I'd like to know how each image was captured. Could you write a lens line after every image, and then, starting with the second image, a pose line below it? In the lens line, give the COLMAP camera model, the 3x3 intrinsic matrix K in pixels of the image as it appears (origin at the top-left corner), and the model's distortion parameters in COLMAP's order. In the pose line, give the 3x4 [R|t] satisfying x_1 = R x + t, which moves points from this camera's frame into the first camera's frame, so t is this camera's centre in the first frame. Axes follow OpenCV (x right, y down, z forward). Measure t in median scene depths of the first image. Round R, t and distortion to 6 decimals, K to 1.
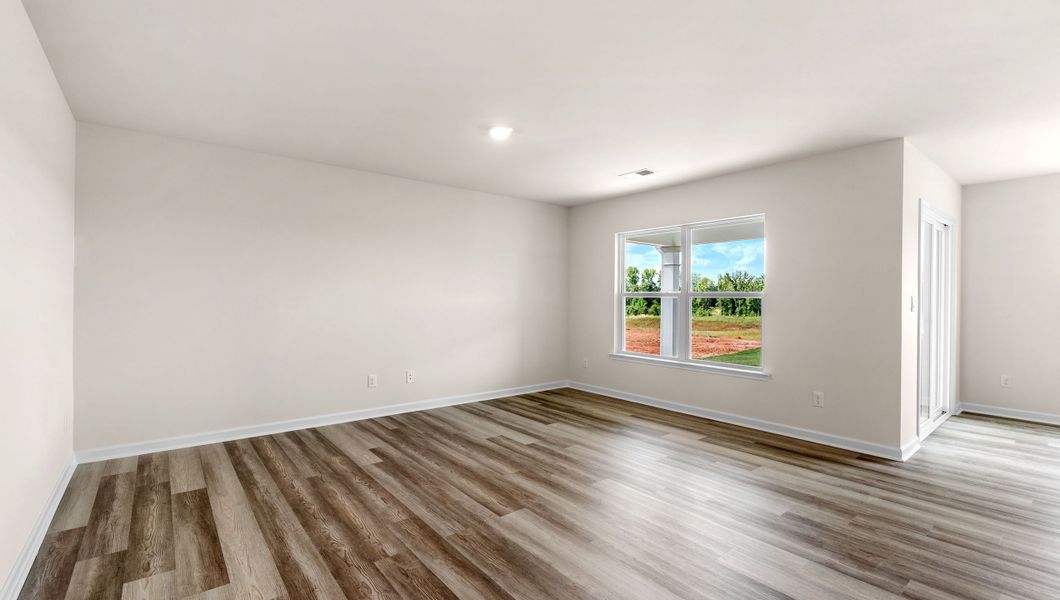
lens RADIAL K [[459.0, 0, 532.3], [0, 459.0, 300.0], [0, 0, 1]] dist [-0.004690, -0.000095]
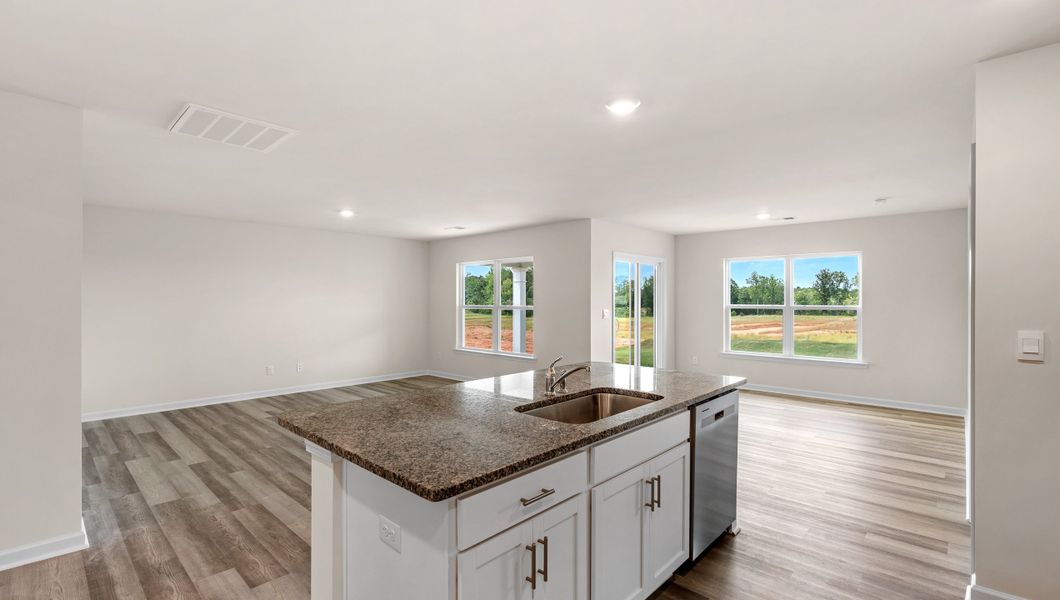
lens RADIAL K [[459.0, 0, 523.8], [0, 459.0, 304.2], [0, 0, 1]] dist [-0.004690, -0.000095]
pose [[0.991649, -0.007544, 0.128746, 0.266249], [0.007065, 0.999966, 0.004174, -0.030825], [-0.128773, -0.003230, 0.991669, -0.543266]]
